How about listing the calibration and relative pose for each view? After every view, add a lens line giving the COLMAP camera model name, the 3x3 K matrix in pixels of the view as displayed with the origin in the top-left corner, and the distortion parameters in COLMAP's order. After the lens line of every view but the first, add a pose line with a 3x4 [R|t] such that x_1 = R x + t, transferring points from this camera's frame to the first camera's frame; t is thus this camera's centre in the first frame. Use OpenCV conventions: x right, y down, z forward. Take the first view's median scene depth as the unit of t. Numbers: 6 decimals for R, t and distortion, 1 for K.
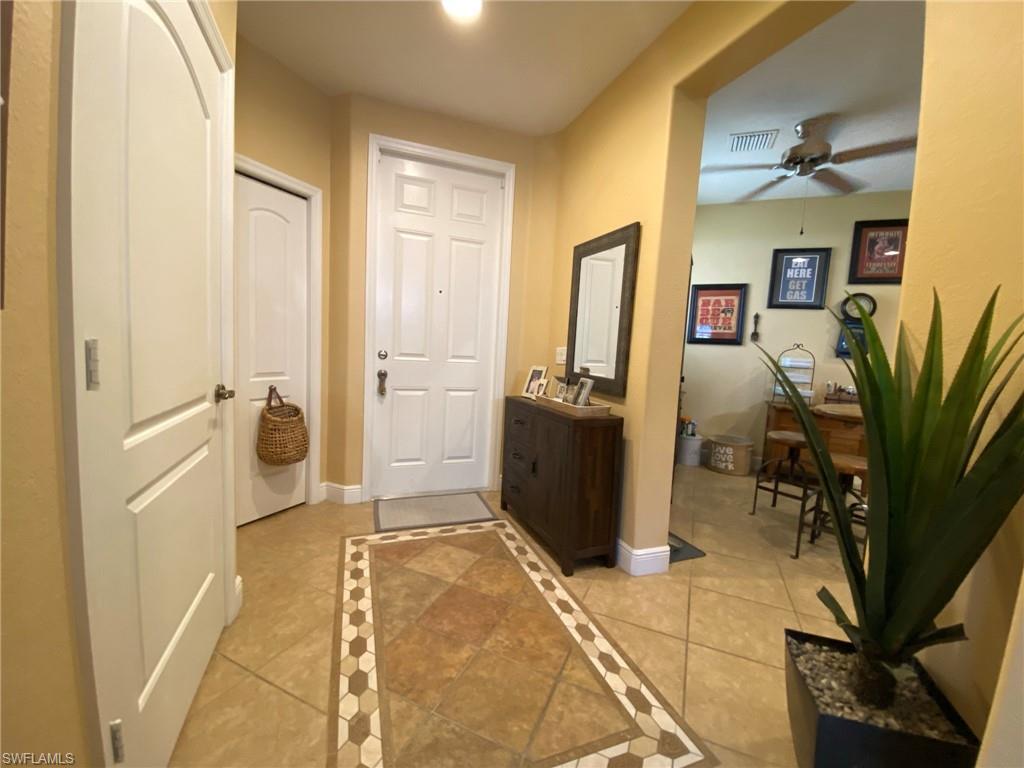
lens RADIAL K [[413.7, 0, 509.1], [0, 413.7, 382.5], [0, 0, 1]] dist [0.002860, -0.013559]
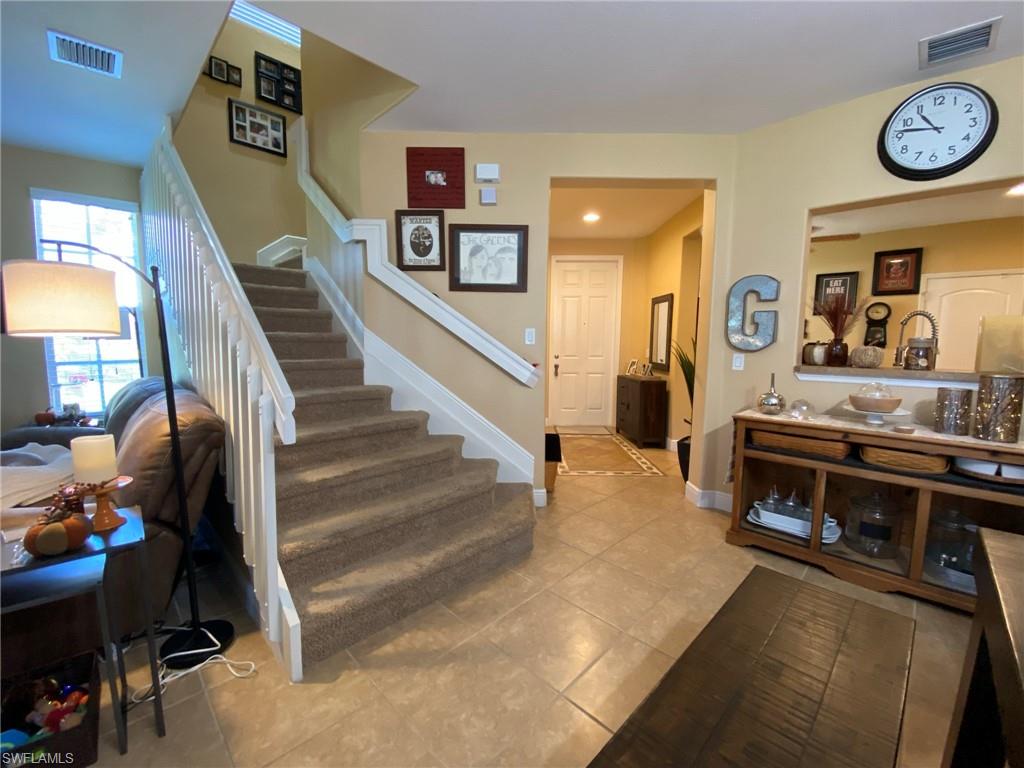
lens RADIAL K [[413.7, 0, 503.0], [0, 413.7, 384.1], [0, 0, 1]] dist [0.002860, -0.013559]
pose [[0.930551, -0.007261, -0.366091, 0.152977], [0.008860, 0.999957, 0.002687, 0.049441], [0.366055, -0.005744, 0.930575, -0.783295]]
